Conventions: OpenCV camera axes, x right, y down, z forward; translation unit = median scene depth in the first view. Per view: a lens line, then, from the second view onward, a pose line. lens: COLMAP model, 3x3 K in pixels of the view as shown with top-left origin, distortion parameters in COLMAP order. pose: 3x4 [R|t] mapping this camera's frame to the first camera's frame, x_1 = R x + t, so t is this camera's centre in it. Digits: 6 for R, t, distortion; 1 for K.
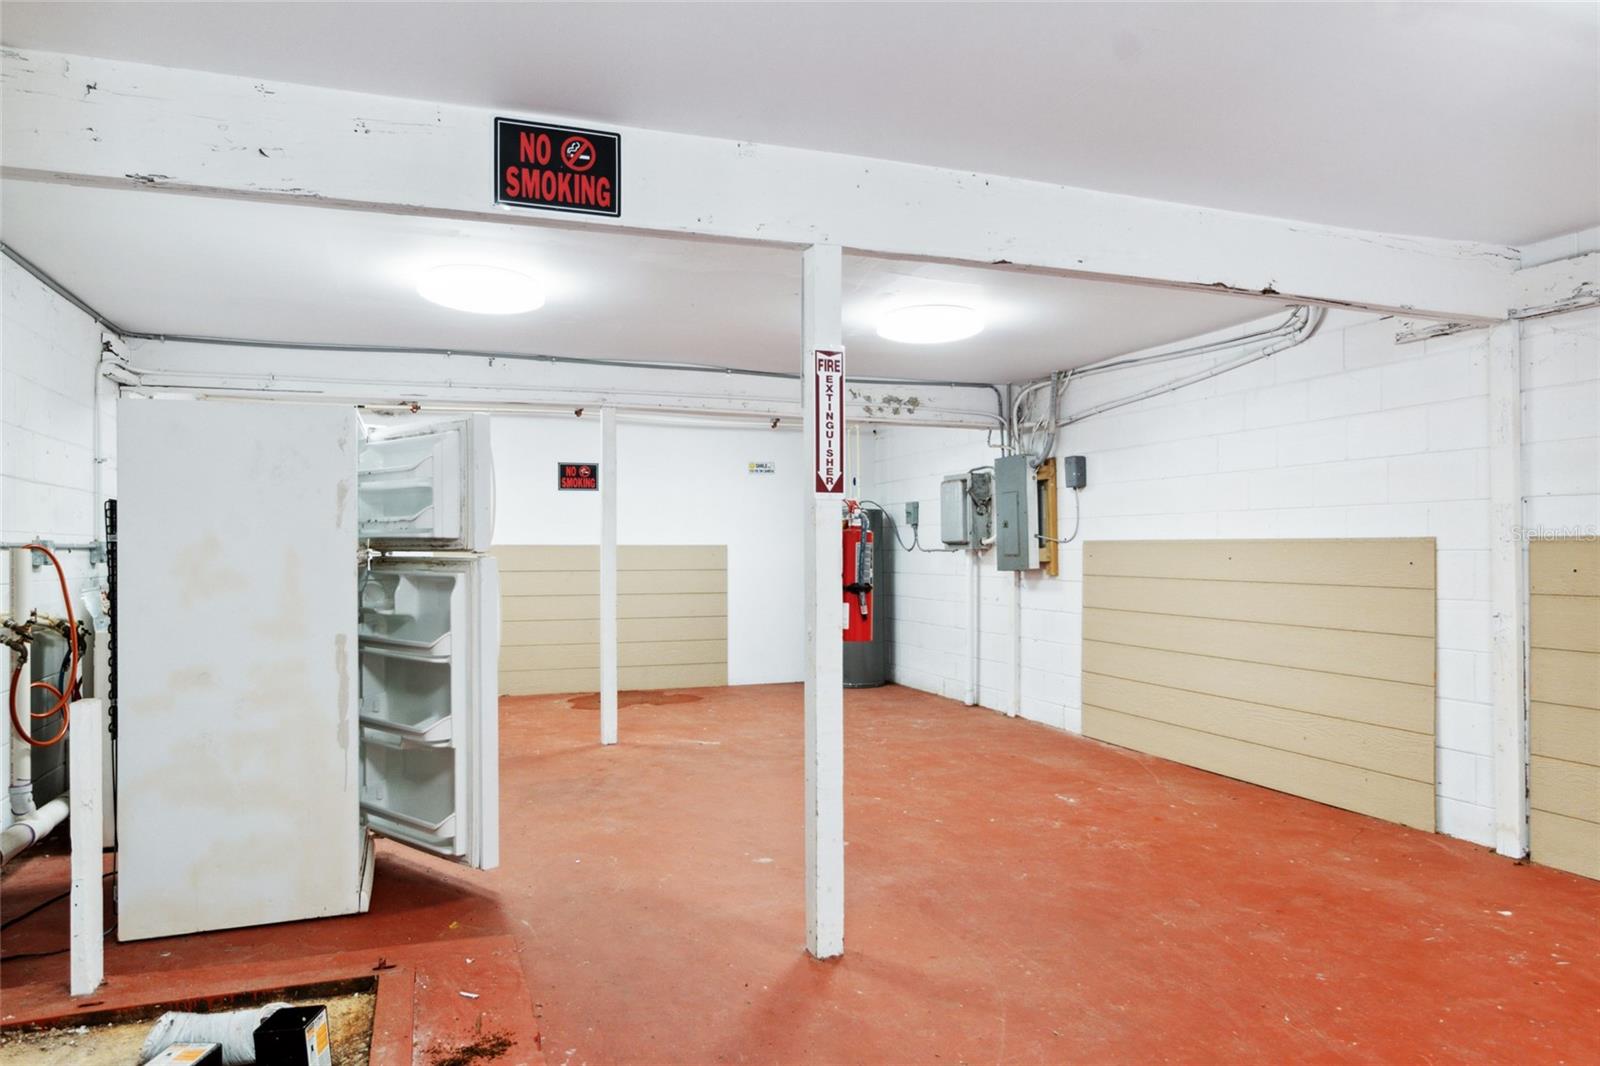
lens RADIAL K [[1067.0, 0, 789.8], [0, 1067.0, 529.2], [0, 0, 1]] dist [0.000645, -0.000540]
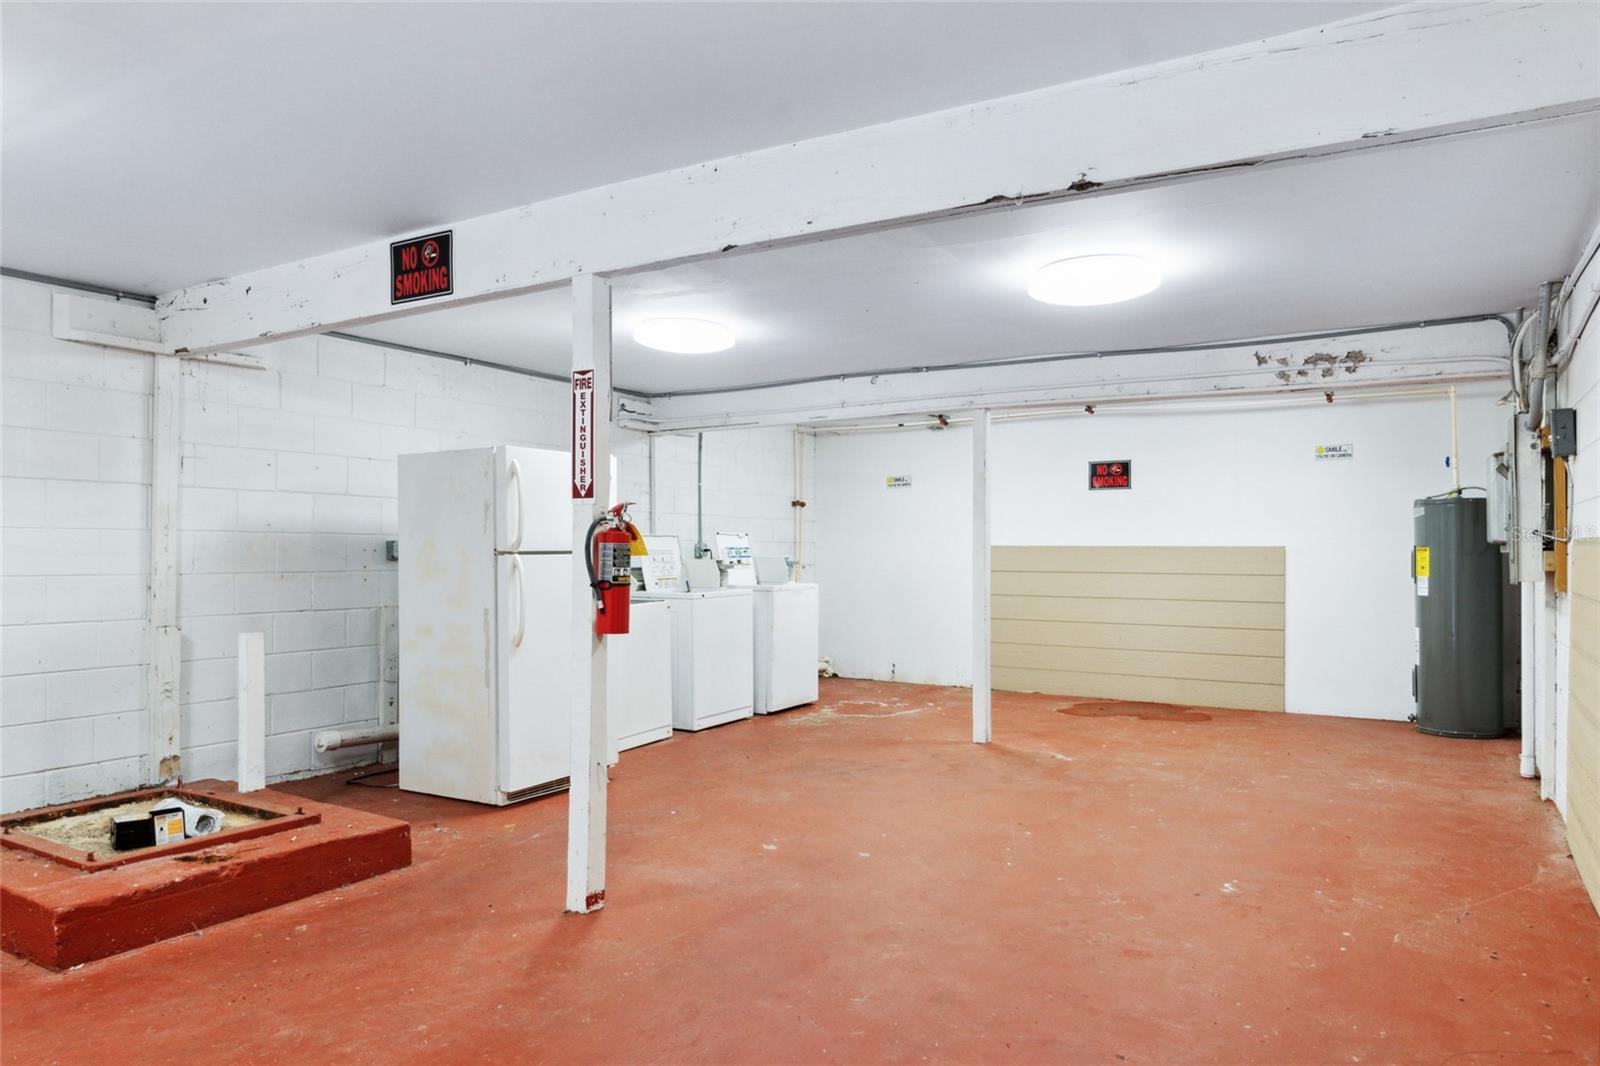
lens RADIAL K [[1067.0, 0, 788.6], [0, 1067.0, 543.9], [0, 0, 1]] dist [0.000645, -0.000540]
pose [[0.614199, -0.001316, -0.789150, 0.973506], [0.011032, 0.999915, 0.006919, 0.007507], [0.789074, -0.012955, 0.614162, 0.450966]]
